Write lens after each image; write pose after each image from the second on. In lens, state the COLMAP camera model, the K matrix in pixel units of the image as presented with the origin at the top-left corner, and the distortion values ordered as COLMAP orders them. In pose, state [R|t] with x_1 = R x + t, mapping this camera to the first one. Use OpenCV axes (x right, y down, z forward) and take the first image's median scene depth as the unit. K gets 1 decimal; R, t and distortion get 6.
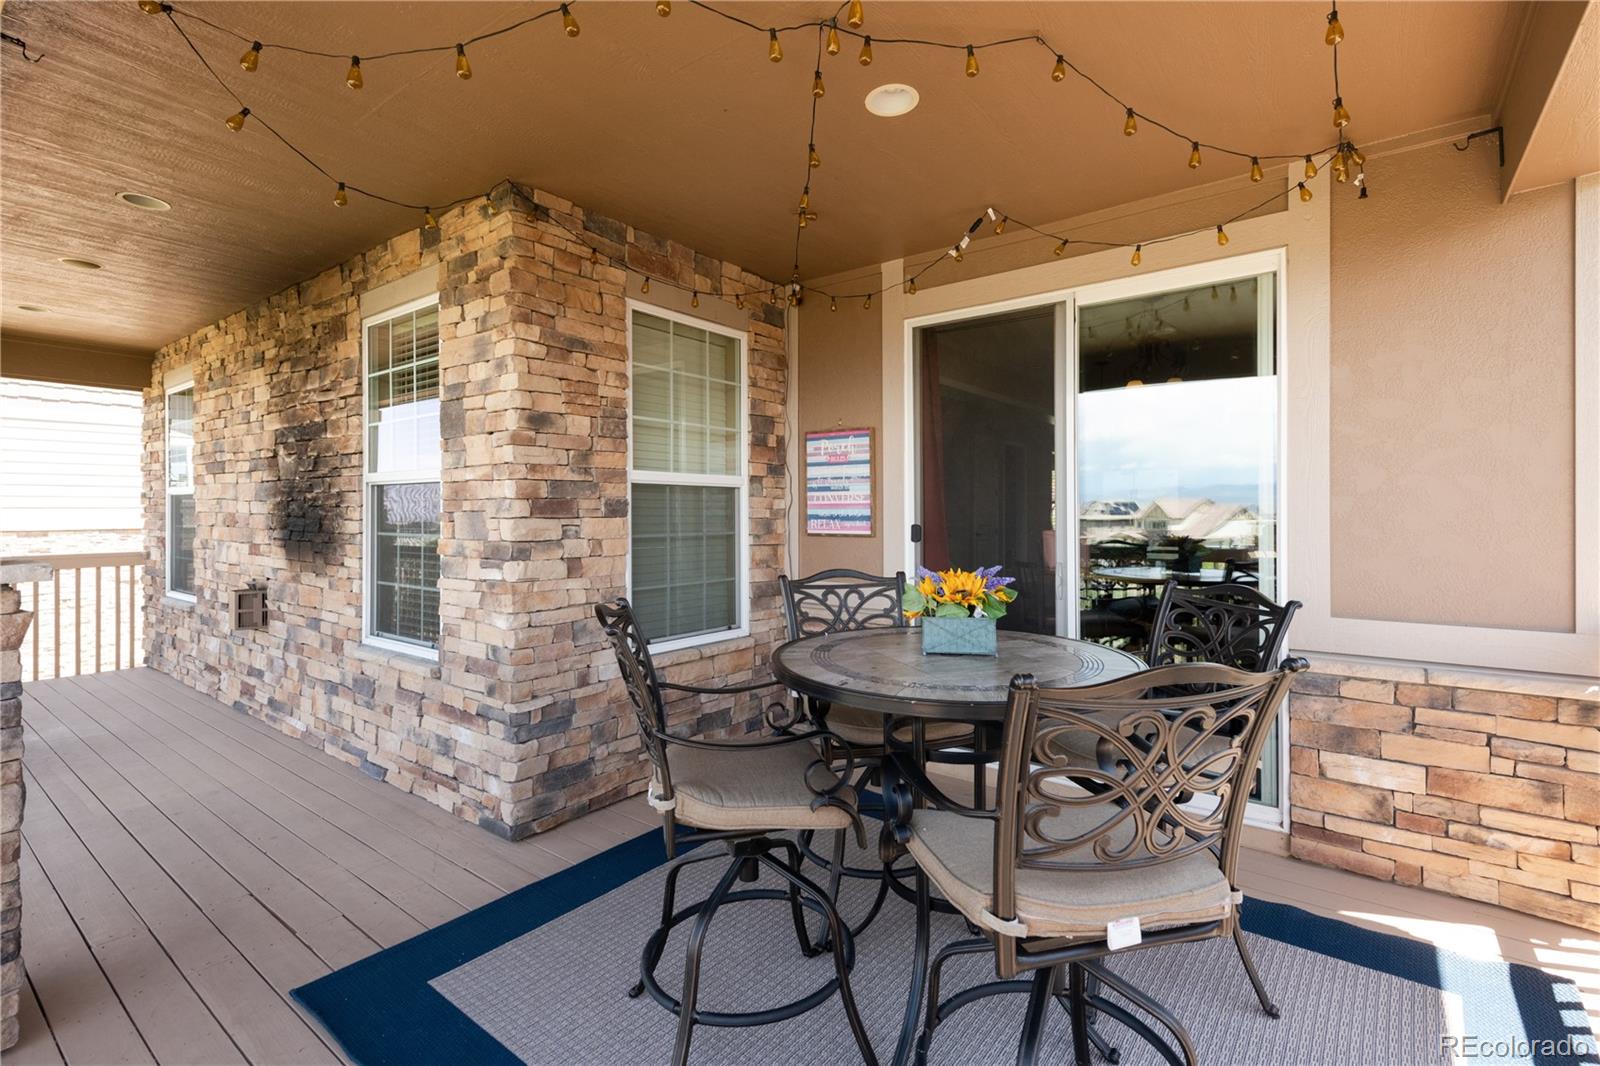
lens RADIAL K [[752.9, 0, 847.6], [0, 752.9, 509.8], [0, 0, 1]] dist [0.015218, -0.004305]
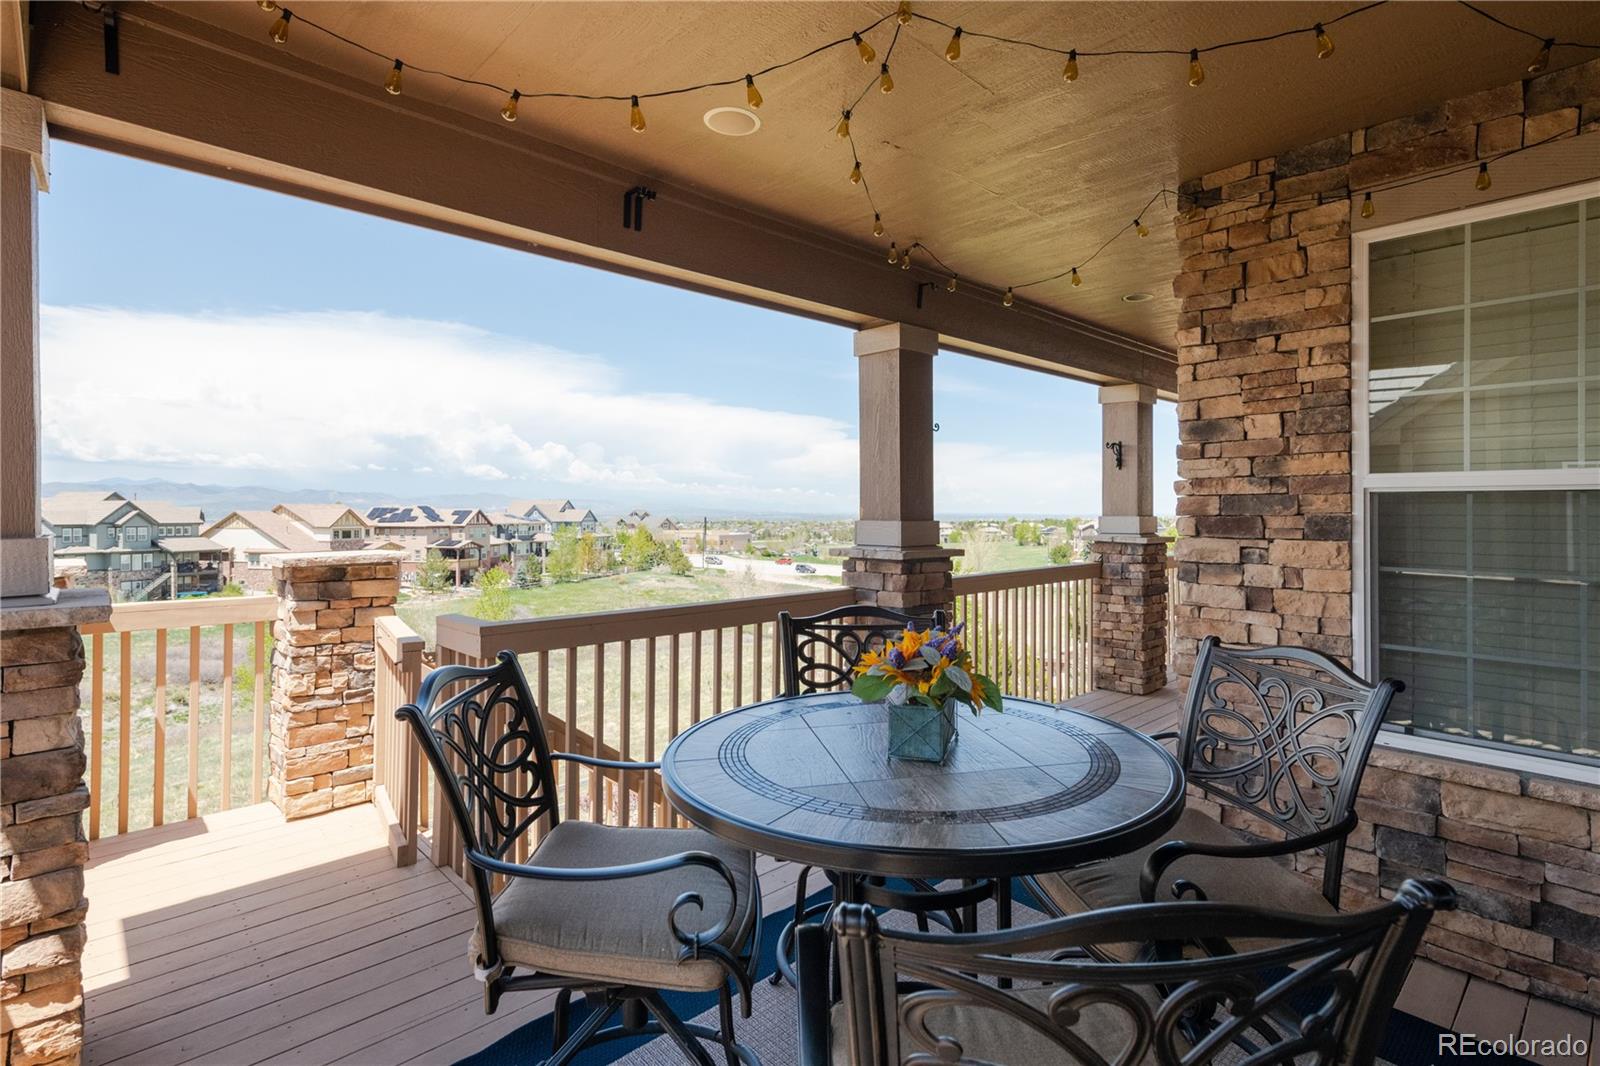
lens RADIAL K [[752.9, 0, 835.8], [0, 752.9, 506.5], [0, 0, 1]] dist [0.015218, -0.004305]
pose [[-0.175000, -0.002245, -0.984566, 0.502066], [0.004999, 0.999982, -0.003169, -0.023110], [0.984556, -0.005476, -0.174985, 0.645521]]
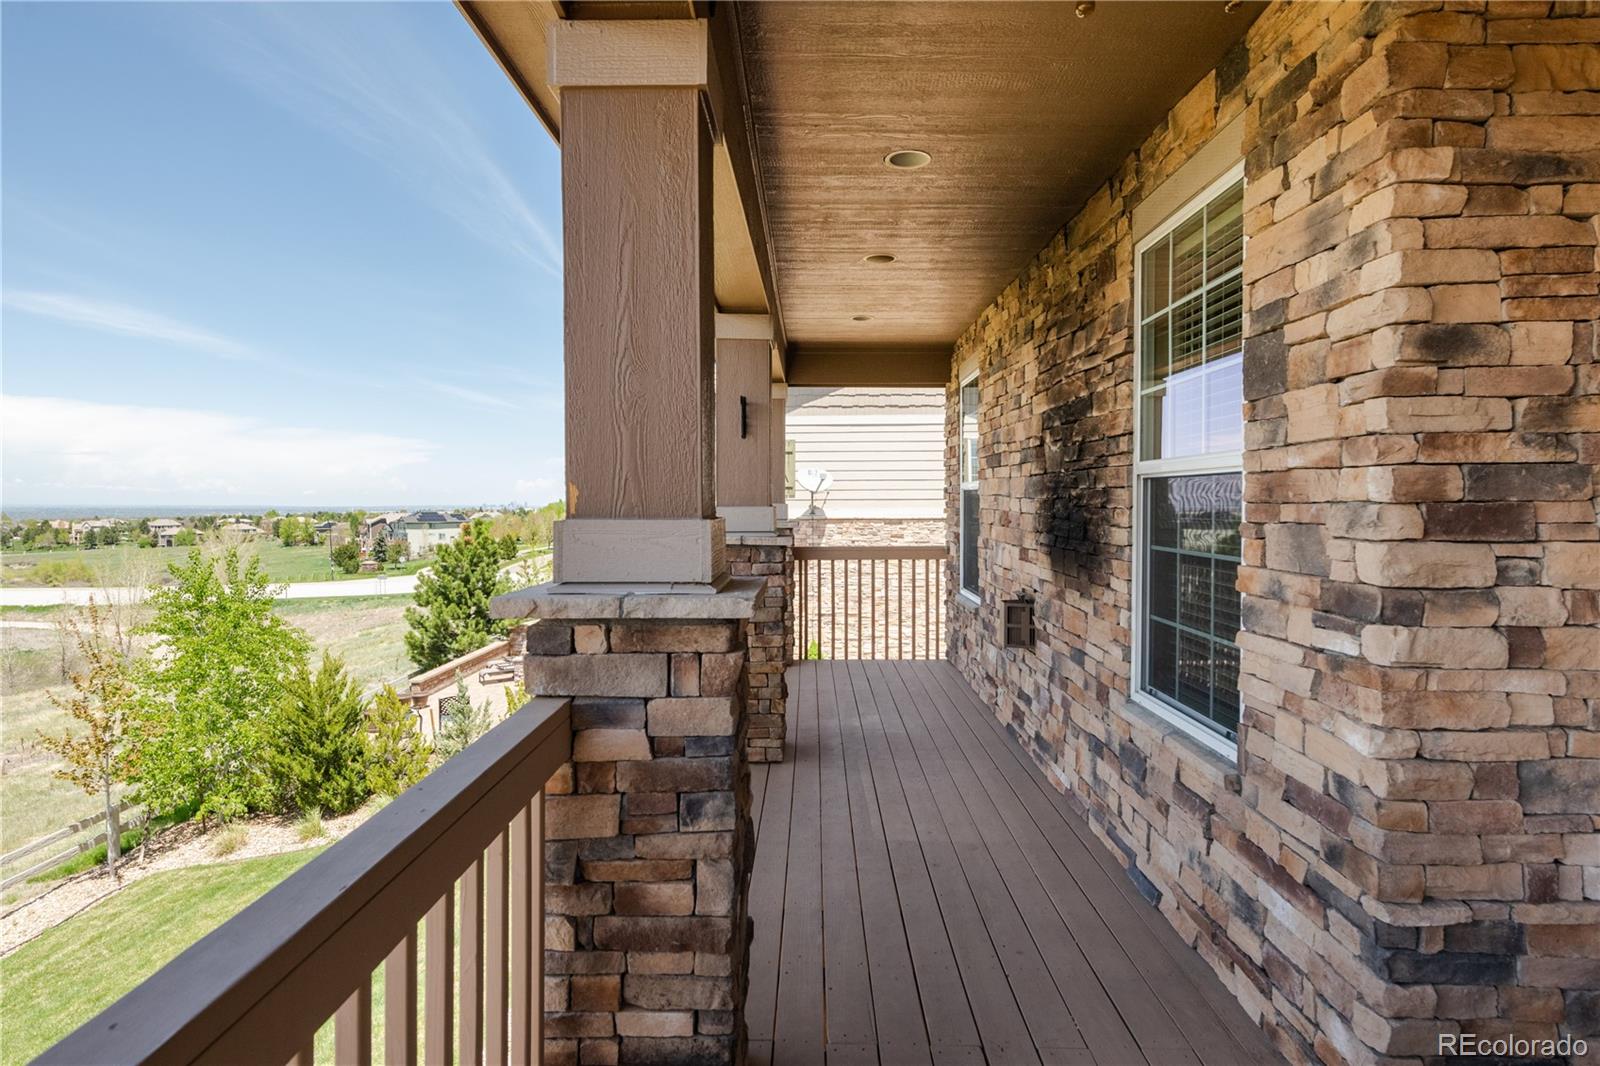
lens RADIAL K [[855.5, 0, 783.0], [0, 855.5, 517.9], [0, 0, 1]] dist [0.012861, -0.007322]
pose [[0.557897, 0.018614, -0.829701, -0.165416], [0.003160, 0.999694, 0.024552, -0.017792], [0.829904, -0.016320, 0.557668, 0.296753]]
